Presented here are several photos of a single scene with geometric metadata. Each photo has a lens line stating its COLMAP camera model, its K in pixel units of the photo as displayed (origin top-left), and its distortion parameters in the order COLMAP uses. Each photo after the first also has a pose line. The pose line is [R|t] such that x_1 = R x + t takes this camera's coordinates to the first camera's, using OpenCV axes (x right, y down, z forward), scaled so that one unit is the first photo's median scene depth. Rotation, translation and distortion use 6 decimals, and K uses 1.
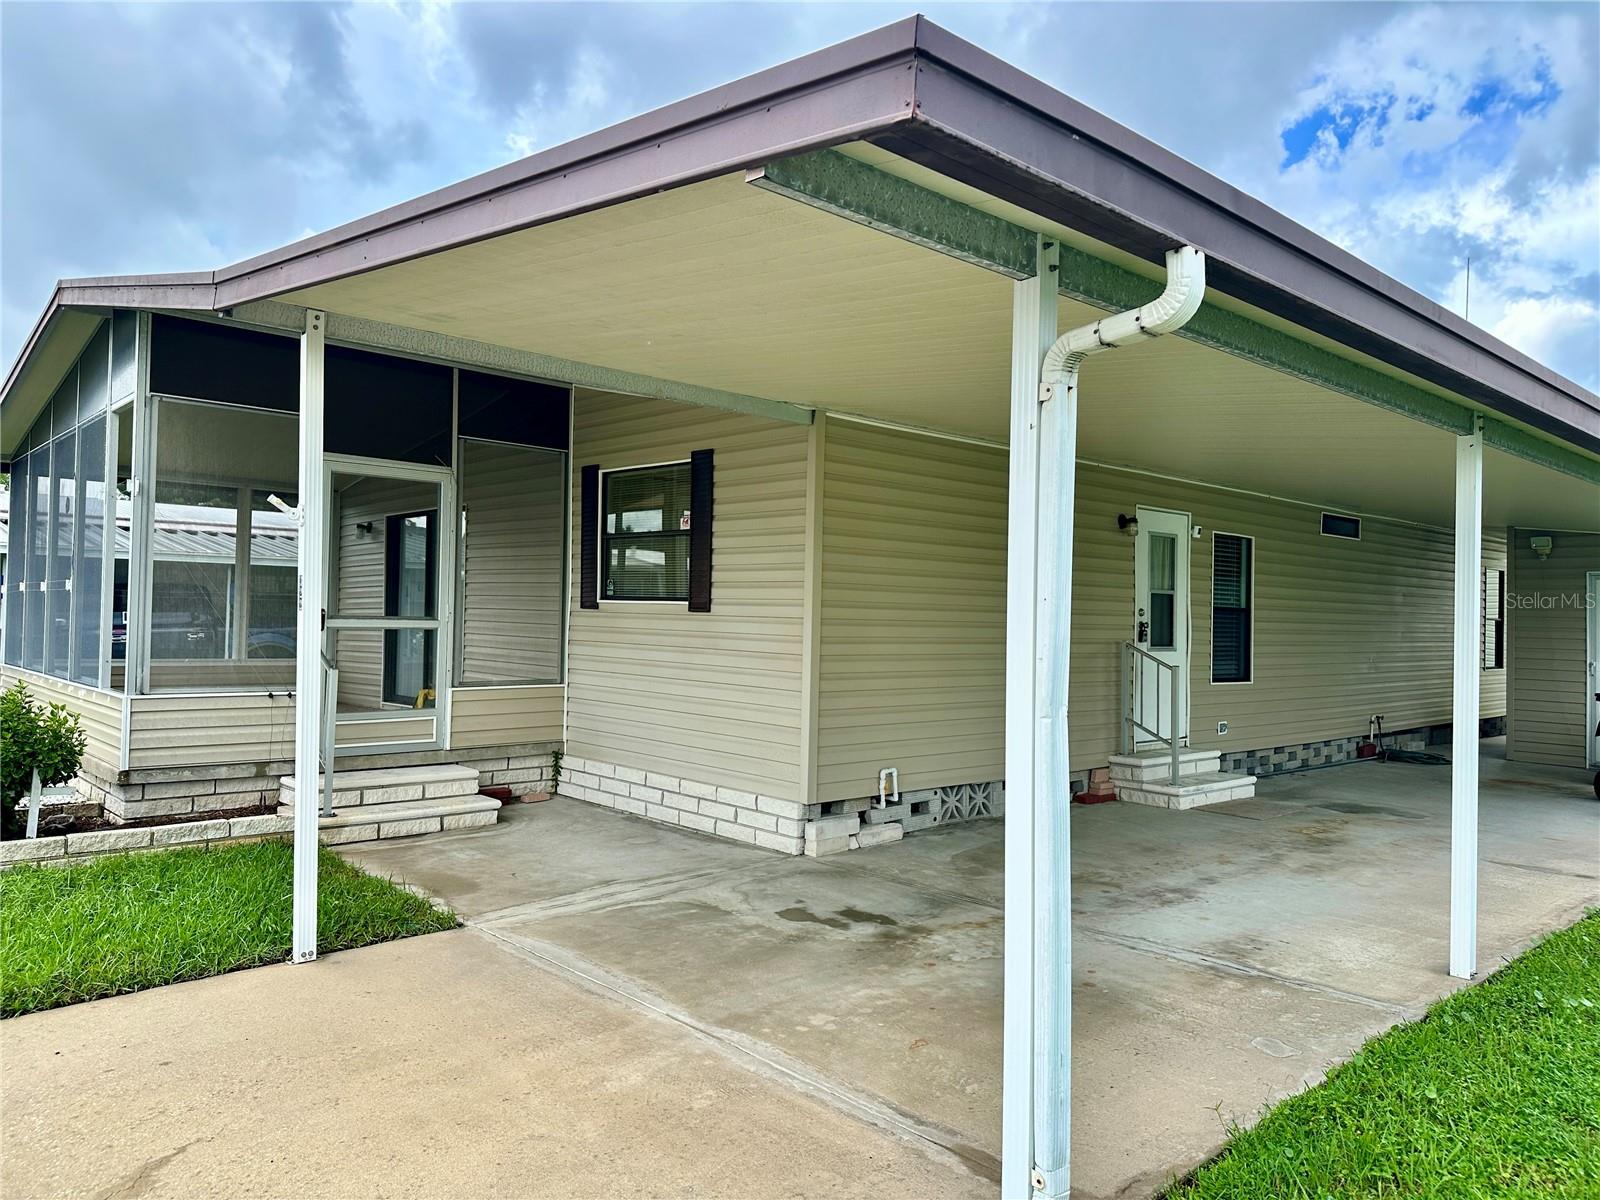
lens RADIAL K [[1122.1, 0, 801.8], [0, 1122.1, 601.1], [0, 0, 1]] dist [0.067278, -0.089062]
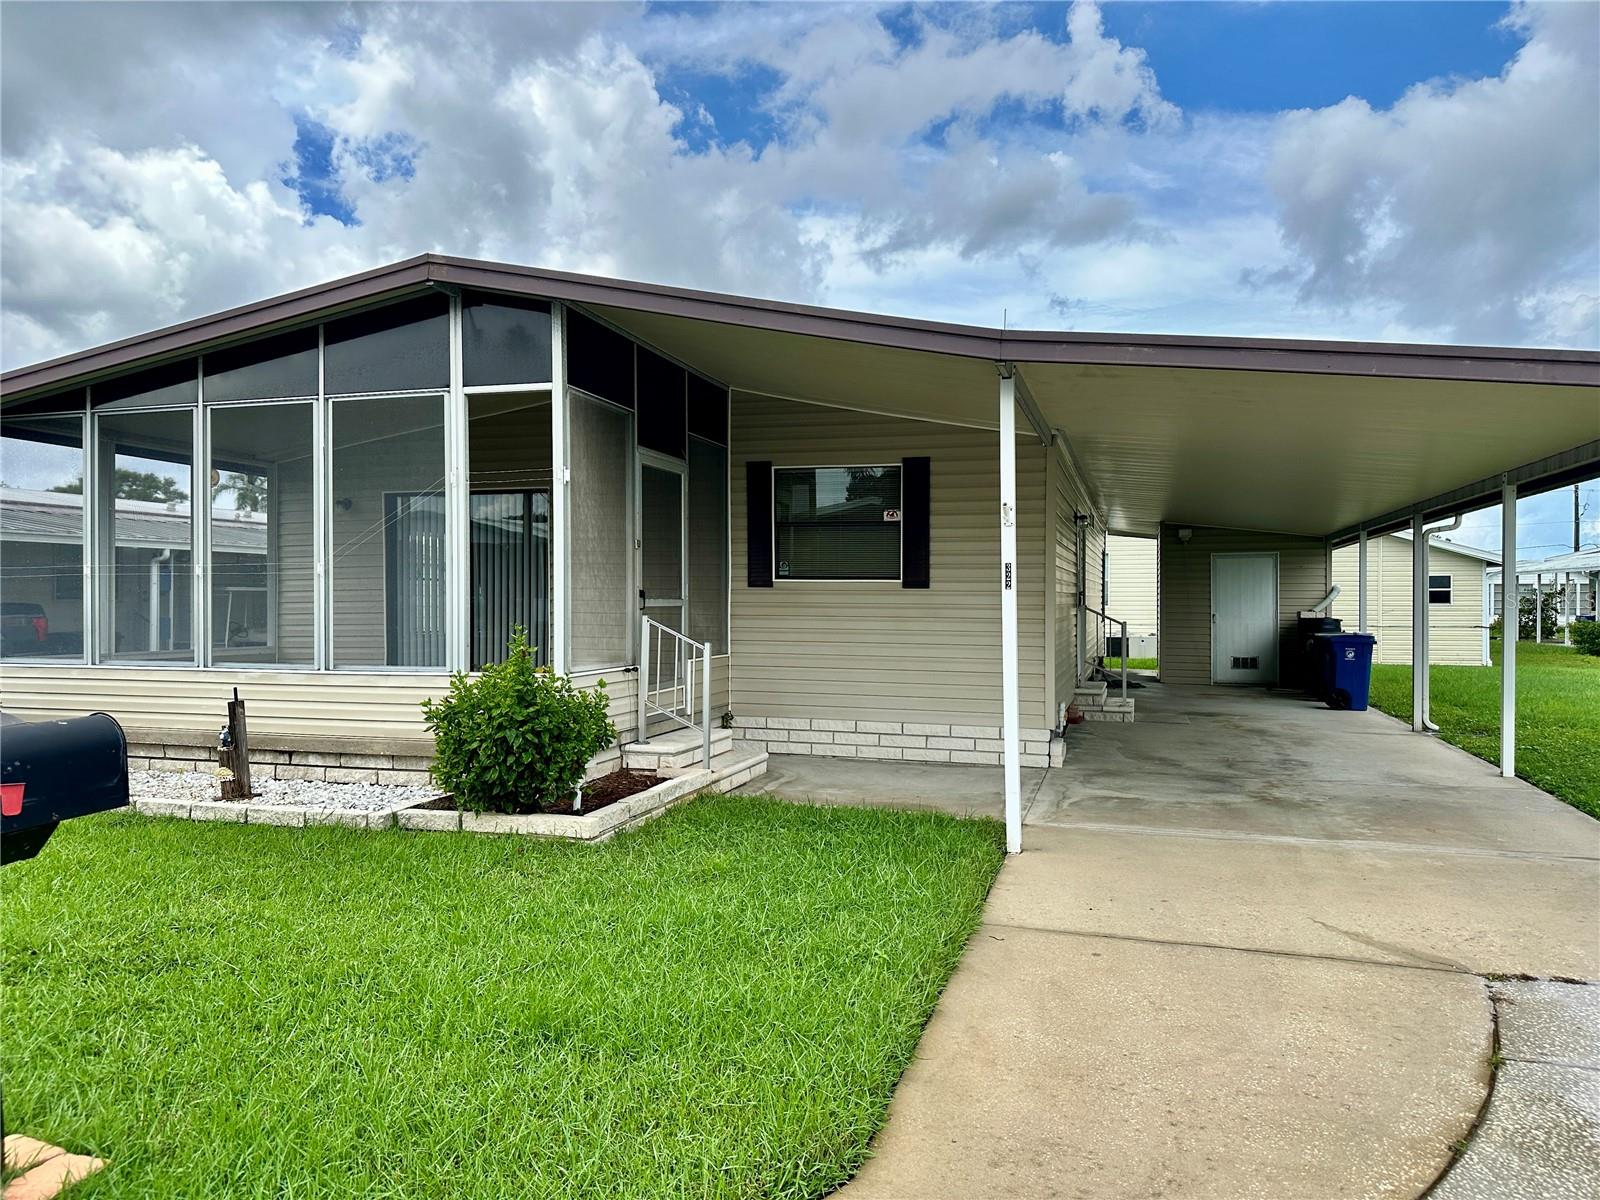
lens RADIAL K [[1122.1, 0, 787.8], [0, 1122.1, 604.1], [0, 0, 1]] dist [0.067278, -0.089062]
pose [[0.864996, -0.020753, 0.501349, -0.779682], [0.007071, 0.999549, 0.029176, -0.009249], [-0.501729, -0.021693, 0.864753, -0.005668]]
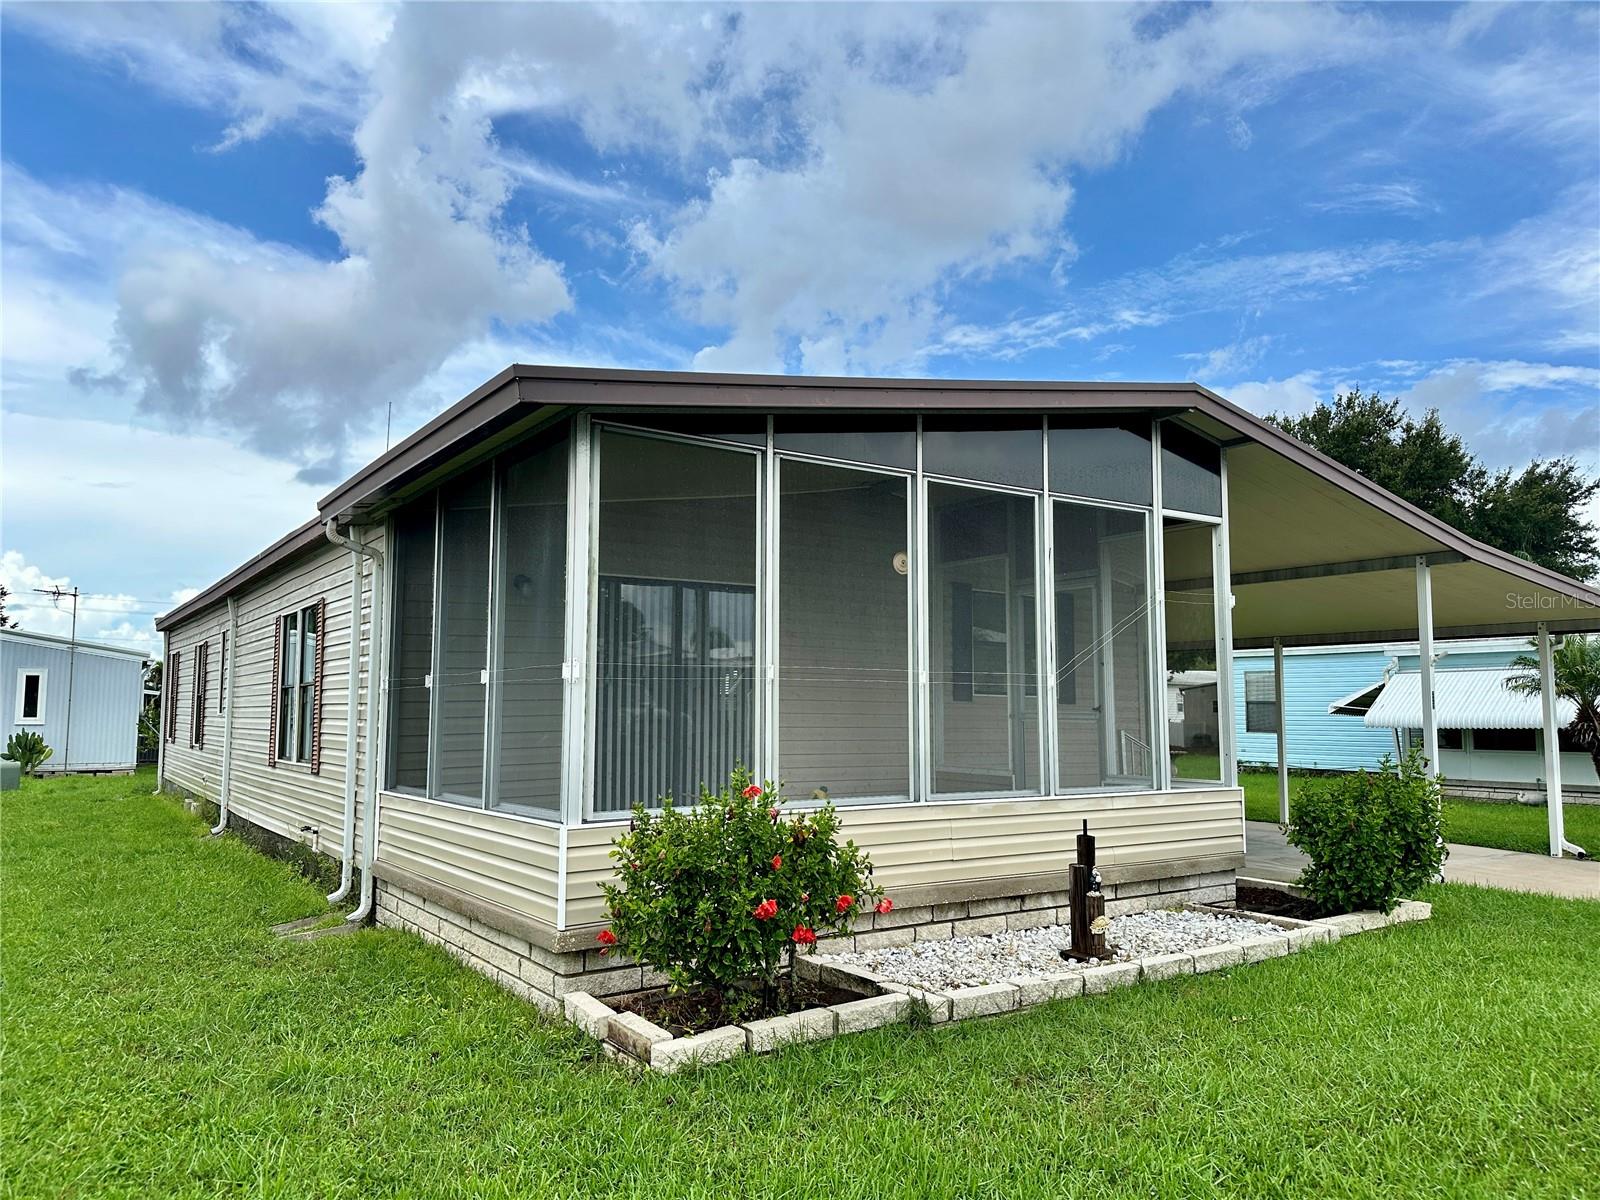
lens RADIAL K [[1122.1, 0, 810.6], [0, 1122.1, 604.2], [0, 0, 1]] dist [0.067278, -0.089062]
pose [[0.118084, 0.078988, 0.989857, -1.483746], [-0.022774, 0.996785, -0.076824, -0.000441], [-0.992742, -0.013472, 0.119503, 1.076375]]
